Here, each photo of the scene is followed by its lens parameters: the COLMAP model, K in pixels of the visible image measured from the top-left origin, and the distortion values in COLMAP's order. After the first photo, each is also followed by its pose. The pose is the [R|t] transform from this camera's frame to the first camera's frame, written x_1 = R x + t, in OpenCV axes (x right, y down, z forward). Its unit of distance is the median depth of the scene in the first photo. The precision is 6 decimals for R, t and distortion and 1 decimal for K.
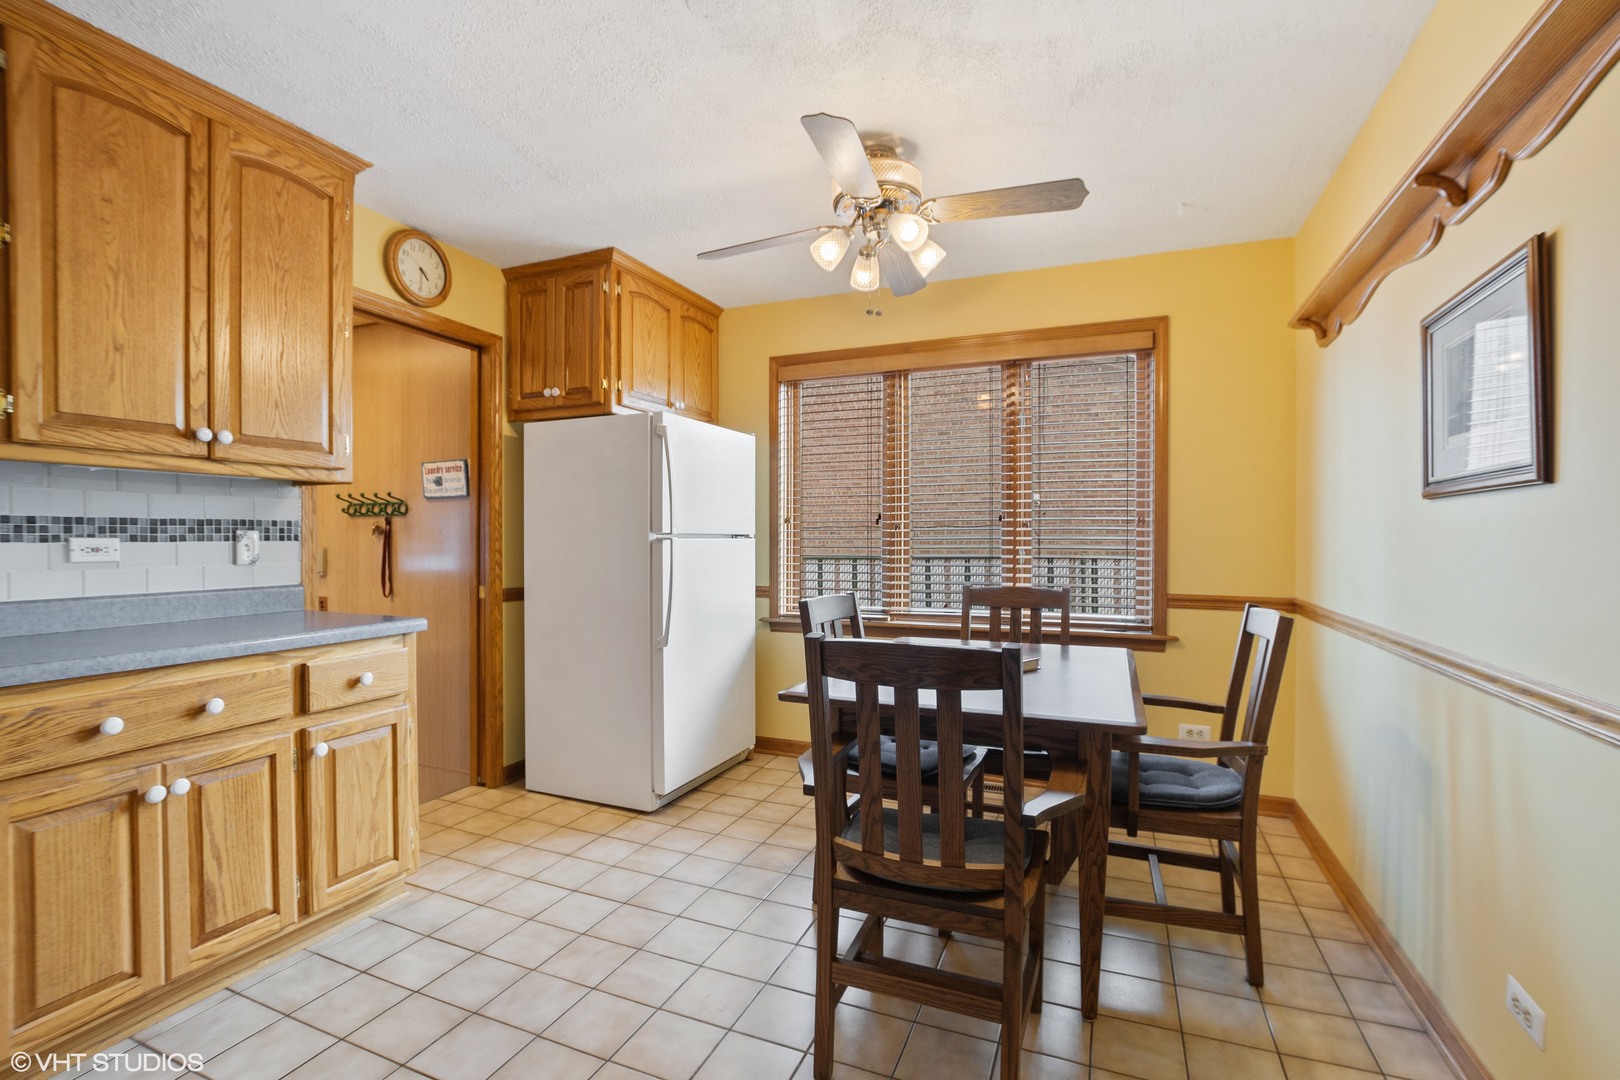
lens RADIAL K [[727.5, 0, 817.7], [0, 727.5, 548.9], [0, 0, 1]] dist [-0.028985, 0.005924]
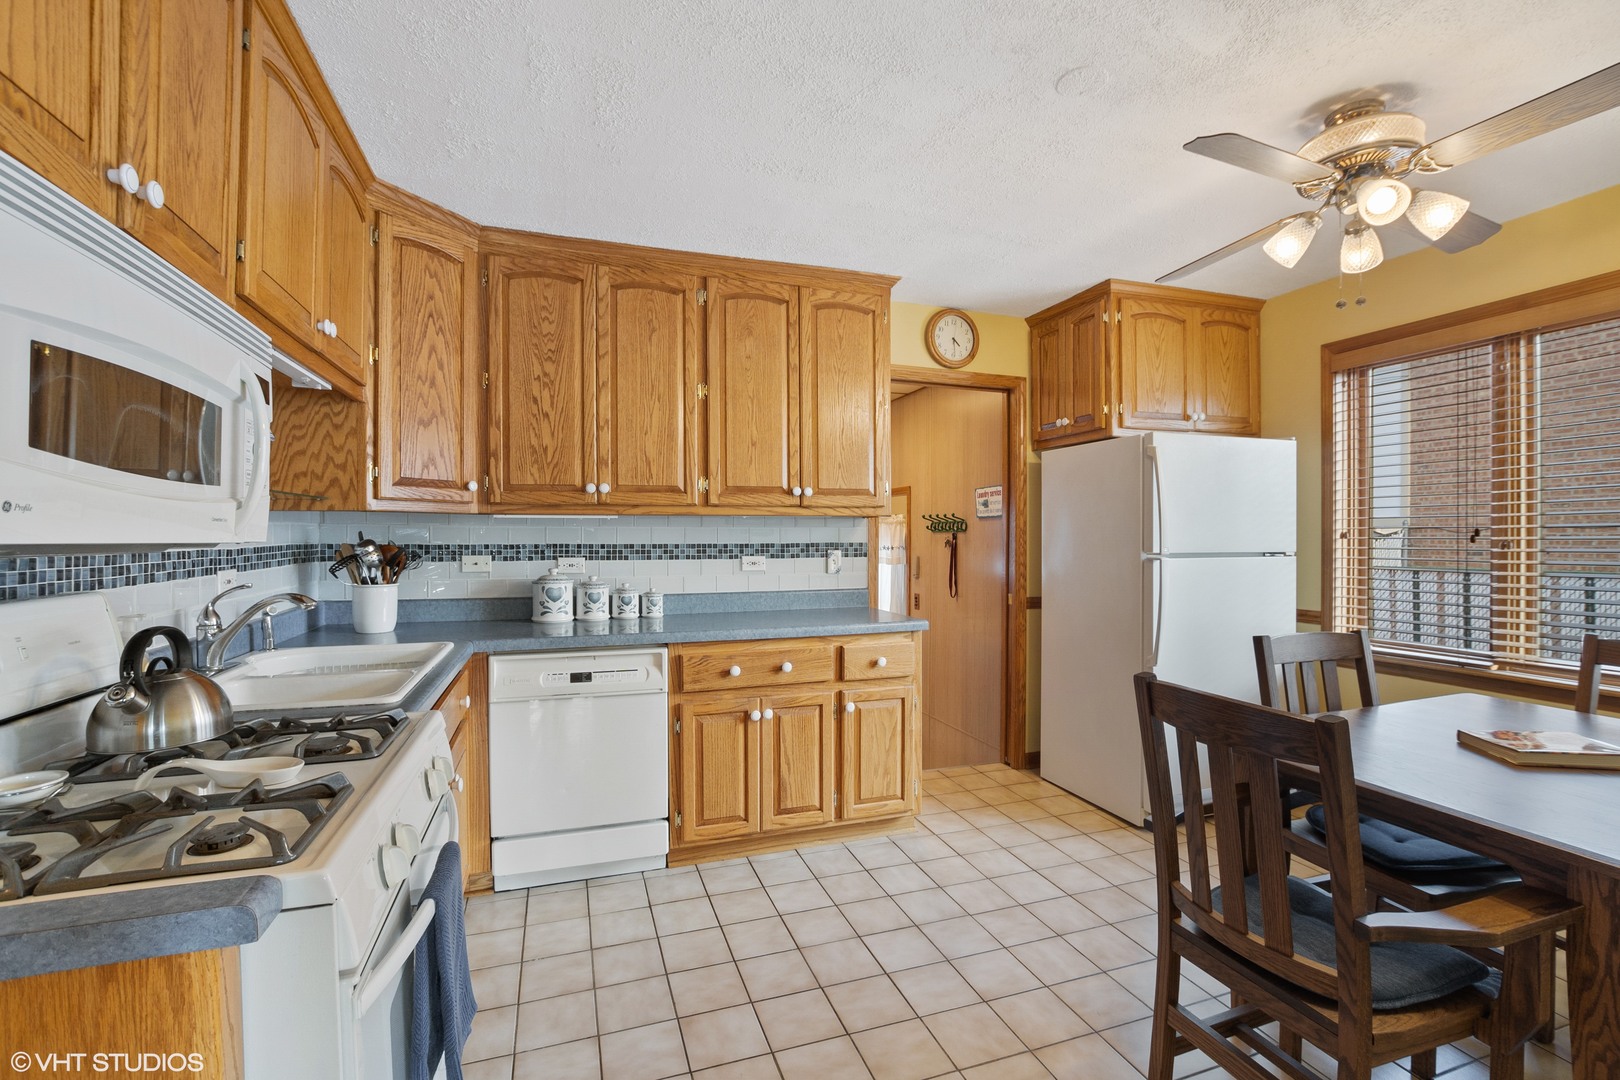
lens RADIAL K [[727.5, 0, 817.7], [0, 727.5, 548.9], [0, 0, 1]] dist [-0.028985, 0.005924]
pose [[0.667071, 0.013525, -0.744871, 0.293587], [-0.010318, 0.999907, 0.008916, -0.041951], [0.744923, 0.001738, 0.667149, -0.016363]]
